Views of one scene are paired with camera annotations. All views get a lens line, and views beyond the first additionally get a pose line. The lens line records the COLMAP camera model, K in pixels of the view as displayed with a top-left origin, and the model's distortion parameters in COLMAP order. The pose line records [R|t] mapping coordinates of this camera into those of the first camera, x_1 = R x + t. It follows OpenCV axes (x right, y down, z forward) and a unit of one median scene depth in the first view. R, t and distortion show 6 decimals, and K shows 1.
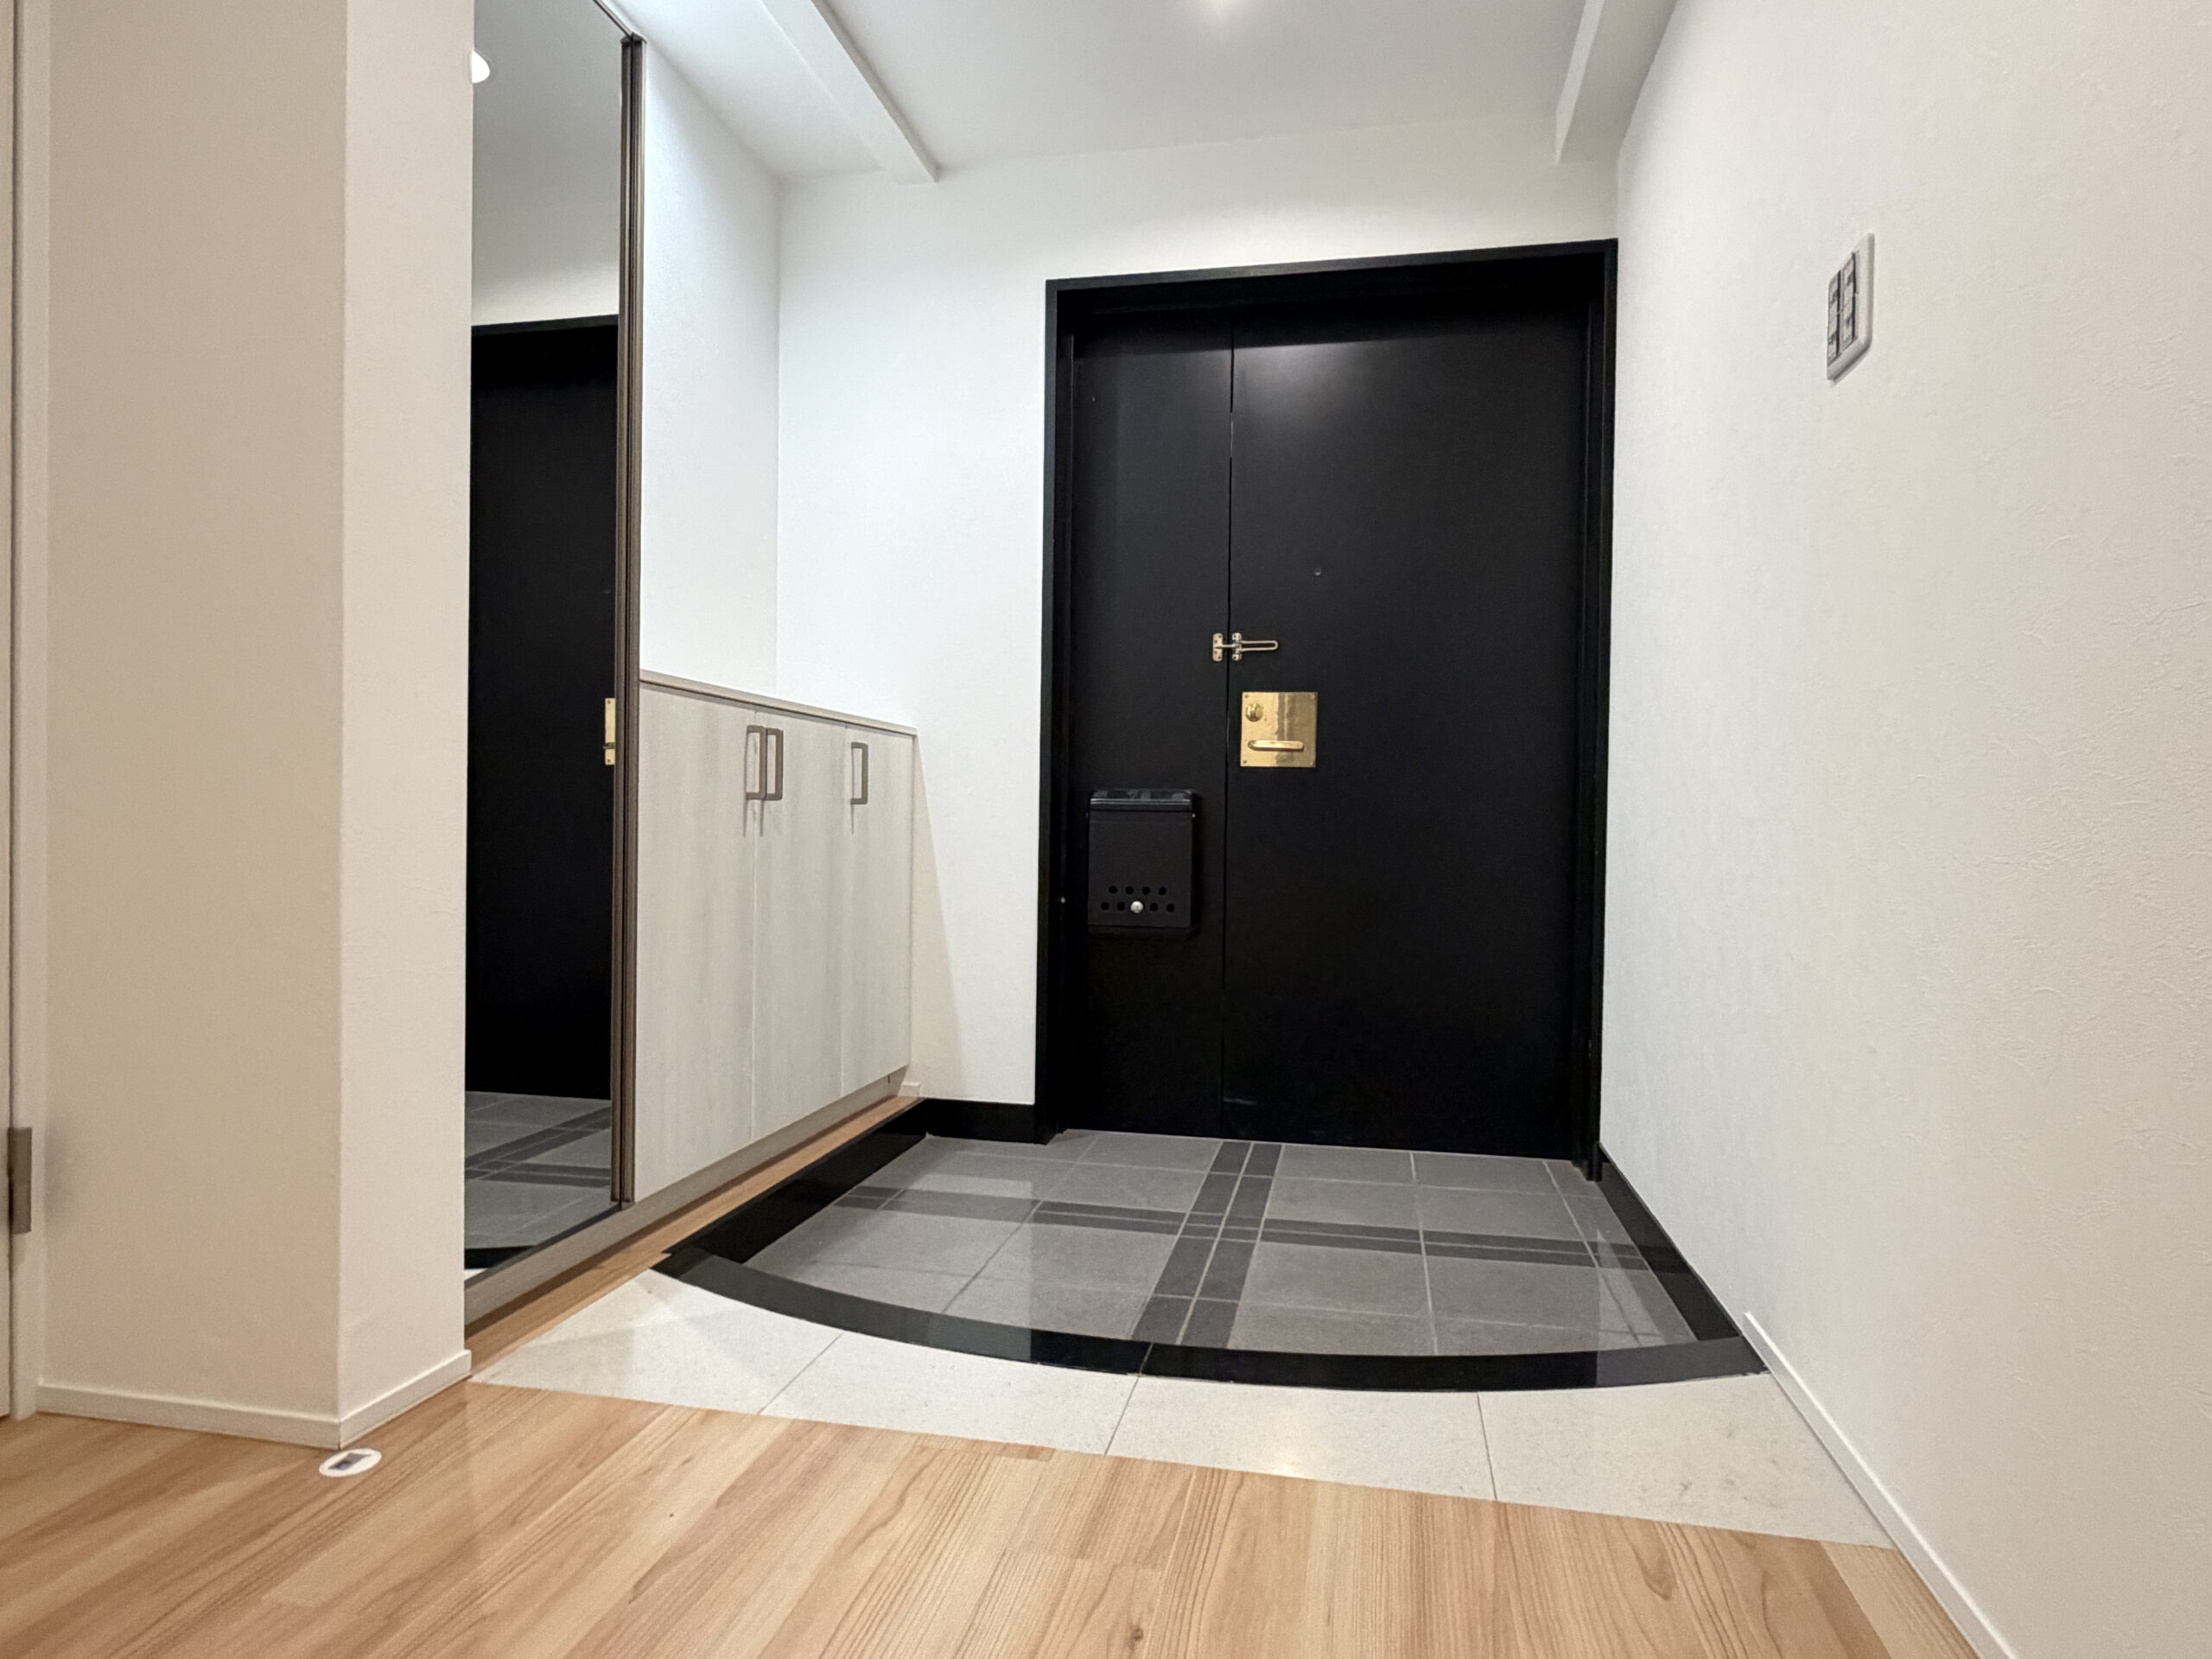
lens RADIAL K [[1275.1, 0, 1100.6], [0, 1275.1, 825.3], [0, 0, 1]] dist [0.005391, -0.002373]
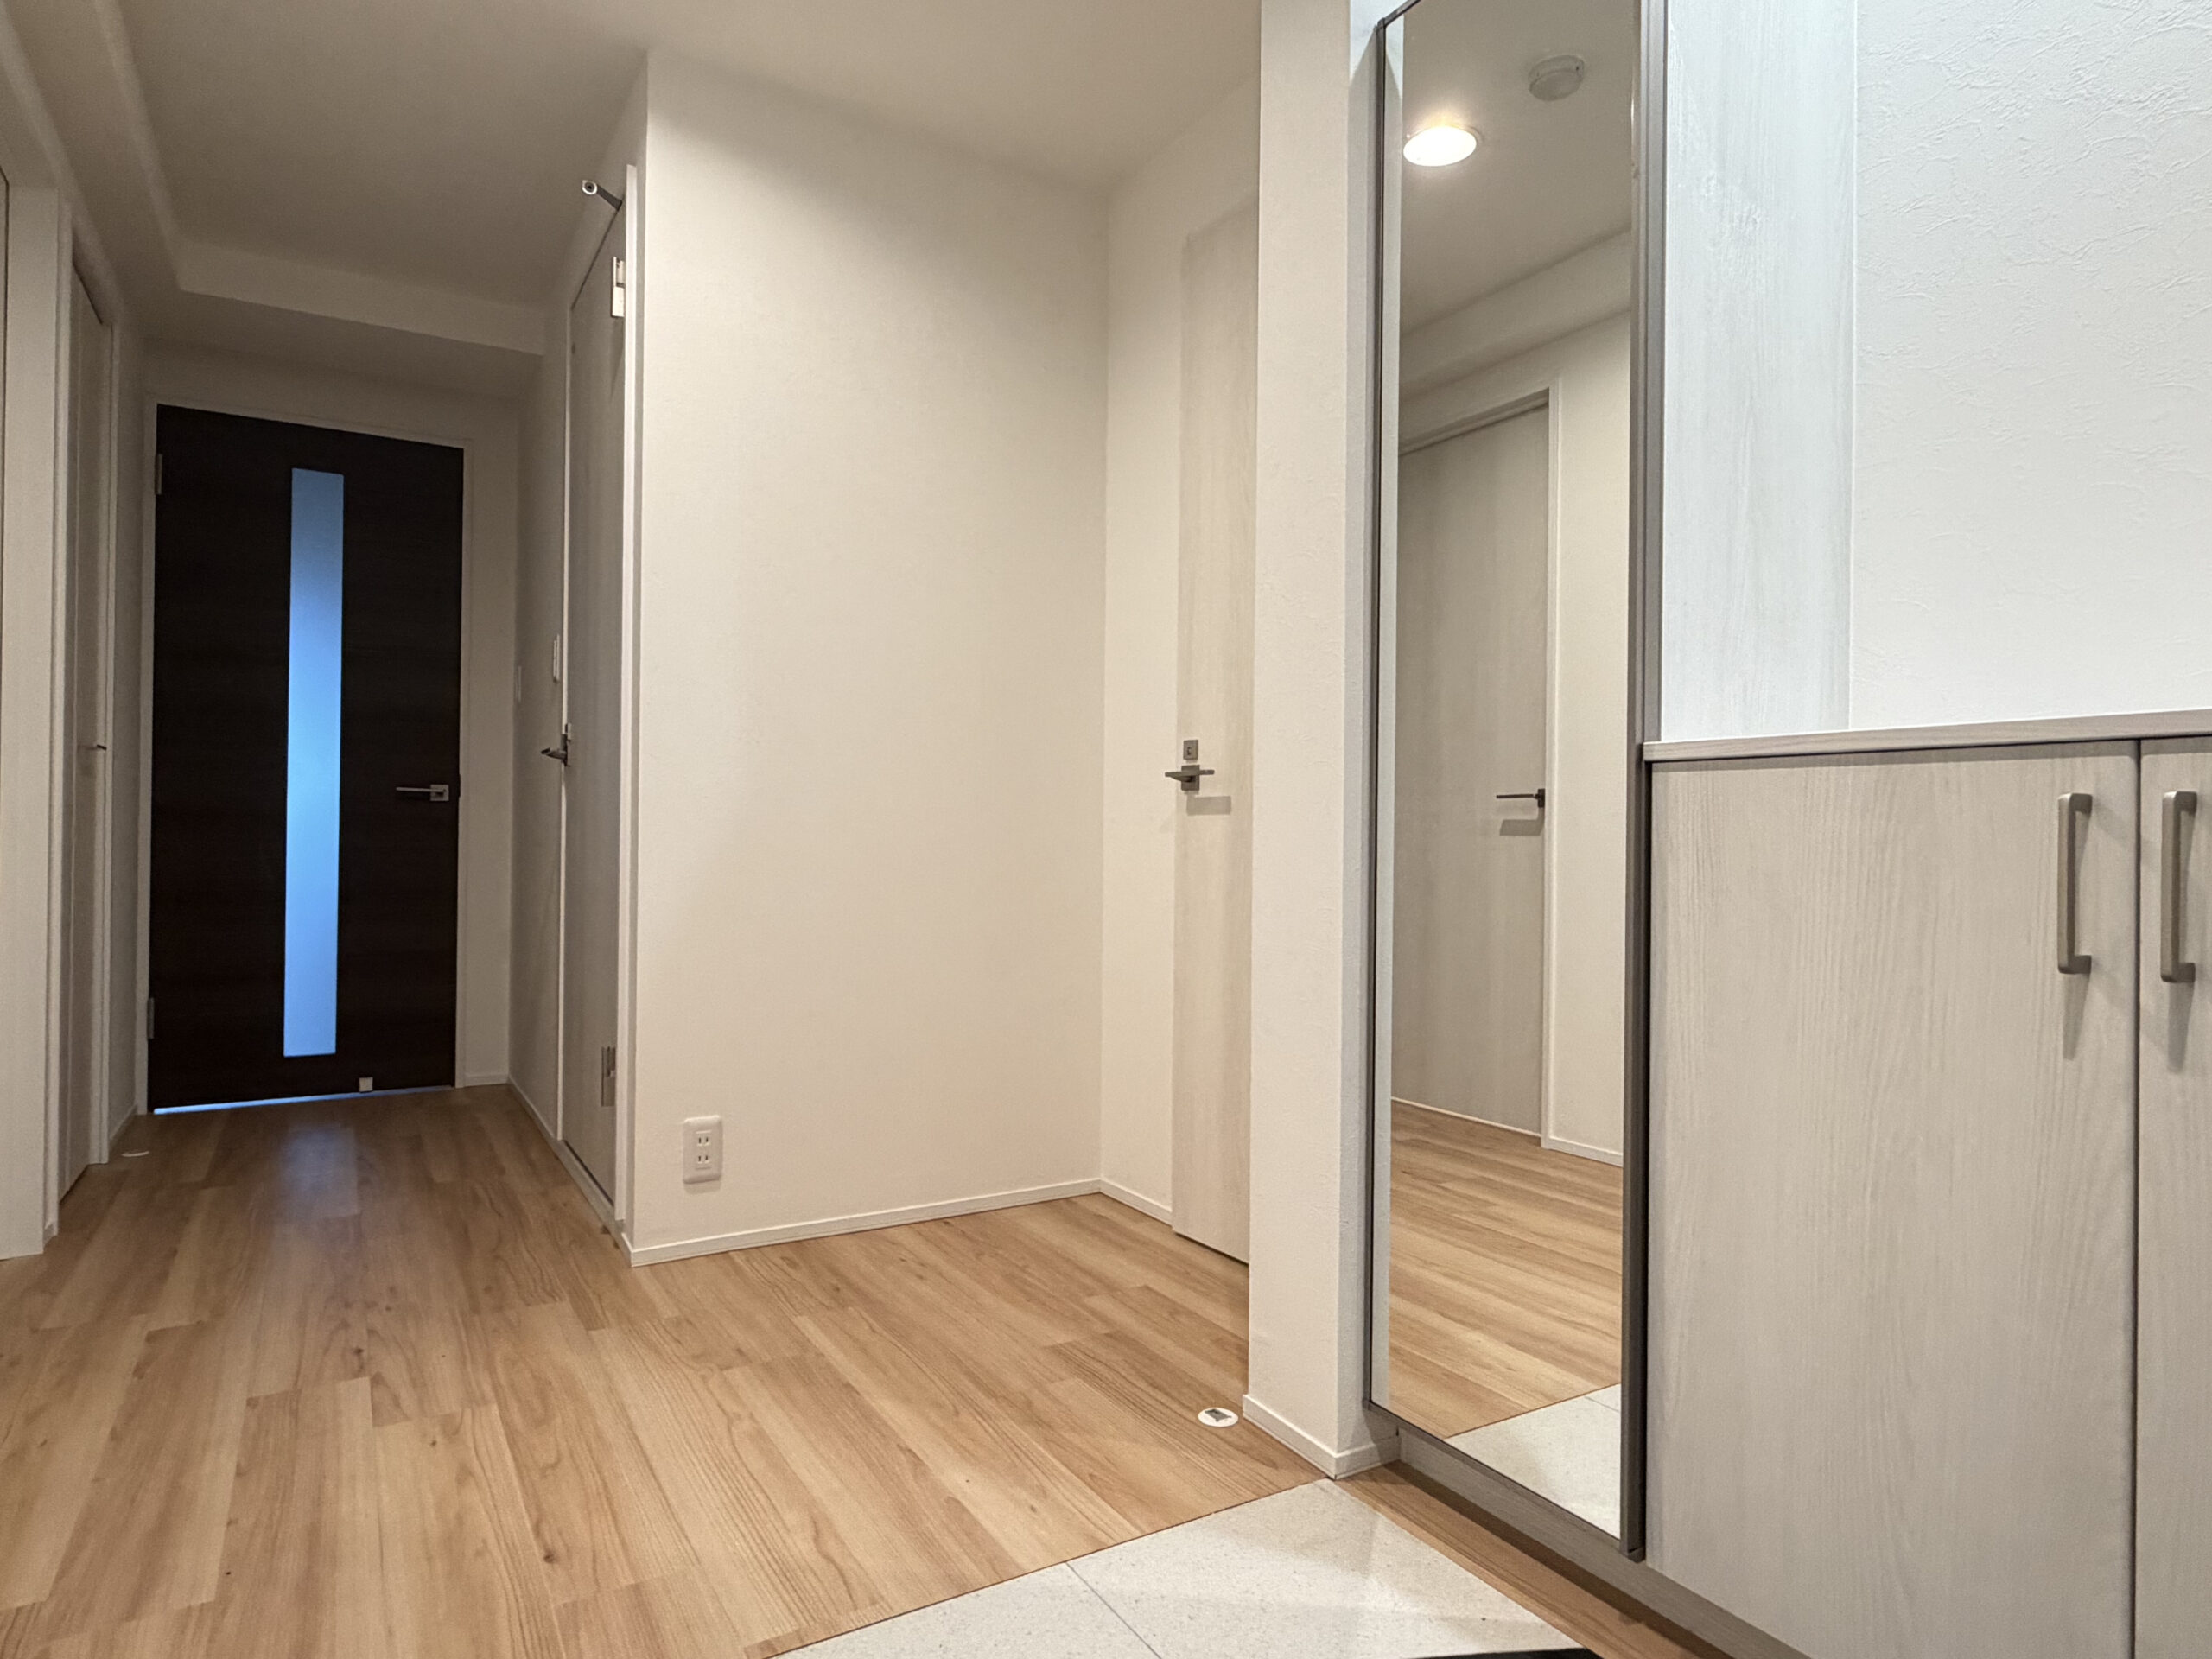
lens RADIAL K [[1275.1, 0, 1091.0], [0, 1275.1, 831.8], [0, 0, 1]] dist [0.005391, -0.002373]
pose [[-0.734430, -0.024522, -0.678242, 0.478142], [-0.024560, 0.999653, -0.009548, -0.106757], [0.678240, 0.009645, -0.734777, 2.108404]]
